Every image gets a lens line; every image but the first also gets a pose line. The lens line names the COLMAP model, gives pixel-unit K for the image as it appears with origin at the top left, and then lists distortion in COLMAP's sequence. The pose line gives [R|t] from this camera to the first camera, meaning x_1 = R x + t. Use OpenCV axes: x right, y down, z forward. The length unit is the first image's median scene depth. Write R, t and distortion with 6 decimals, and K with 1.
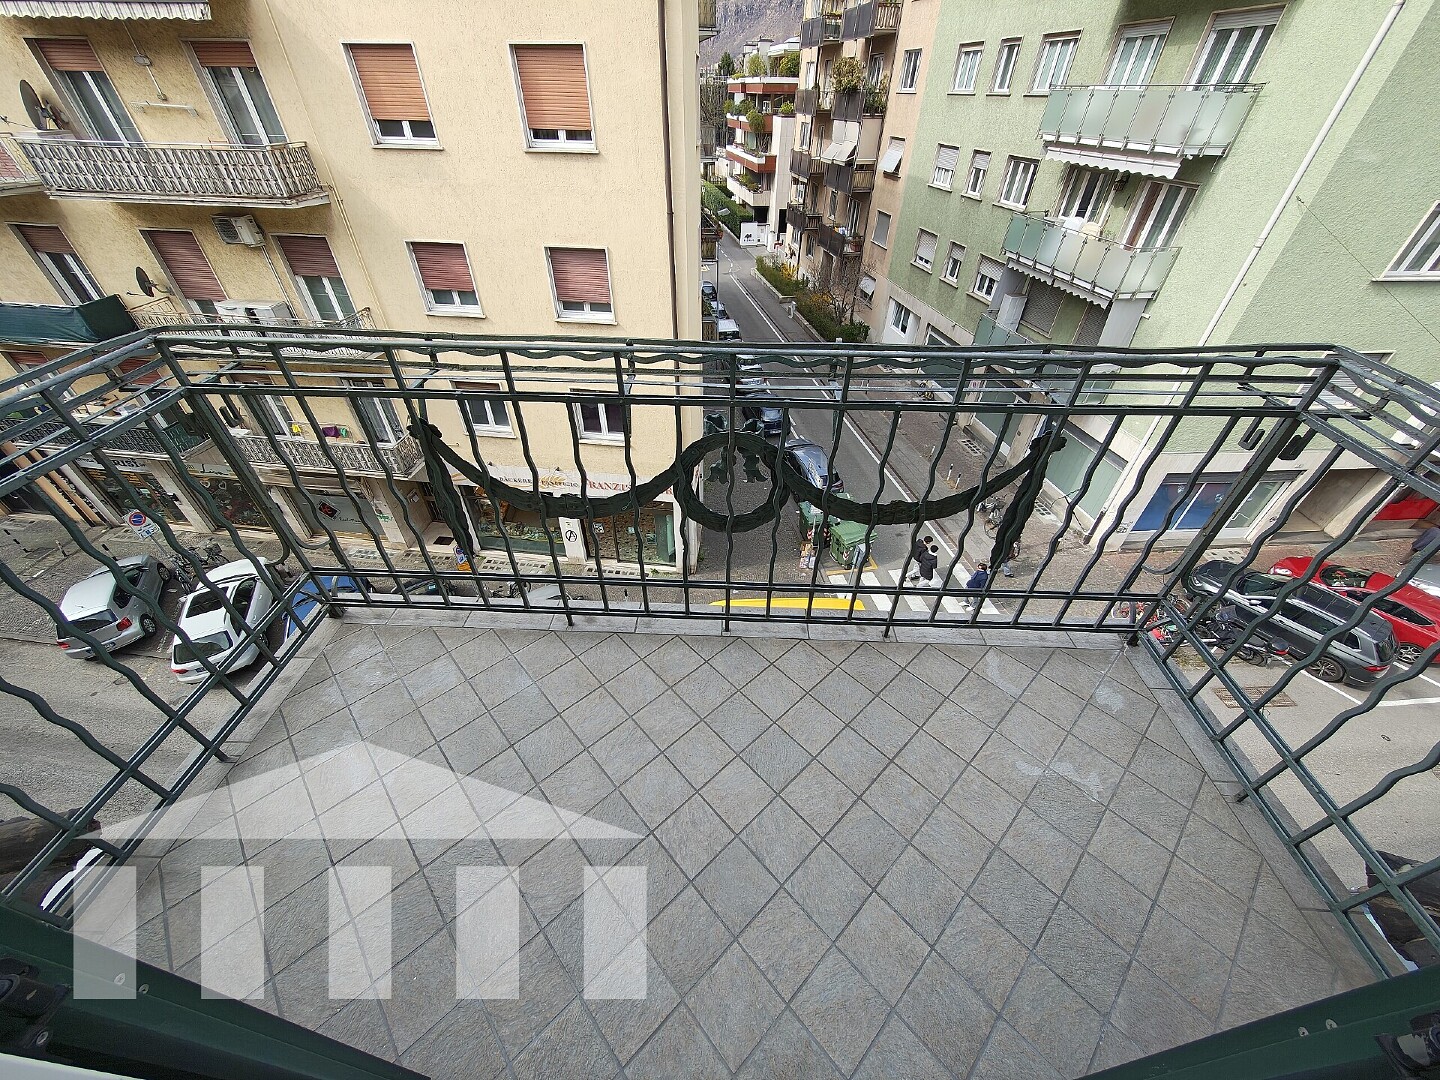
lens RADIAL K [[545.1, 0, 717.4], [0, 545.1, 538.5], [0, 0, 1]] dist [0.007564, -0.000383]
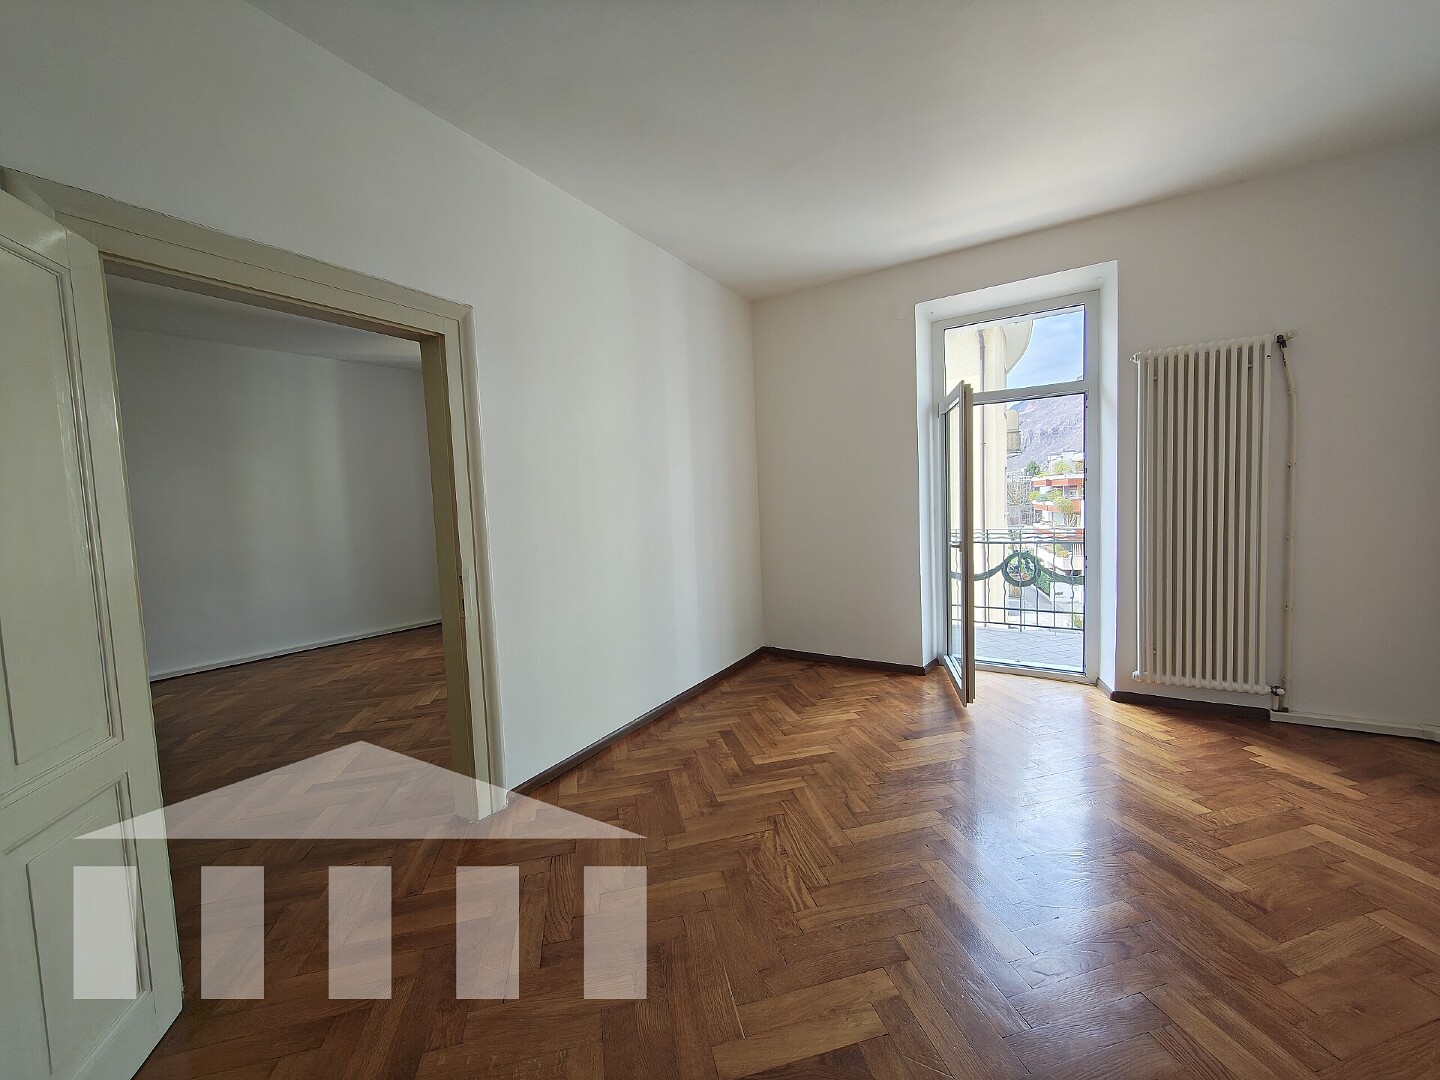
lens RADIAL K [[545.1, 0, 719.1], [0, 545.1, 532.2], [0, 0, 1]] dist [0.007564, -0.000383]
pose [[0.872929, -0.008153, -0.487779, 0.001654], [-0.274444, 0.818432, -0.504826, 0.067284], [0.403329, 0.574545, 0.712196, -0.080079]]
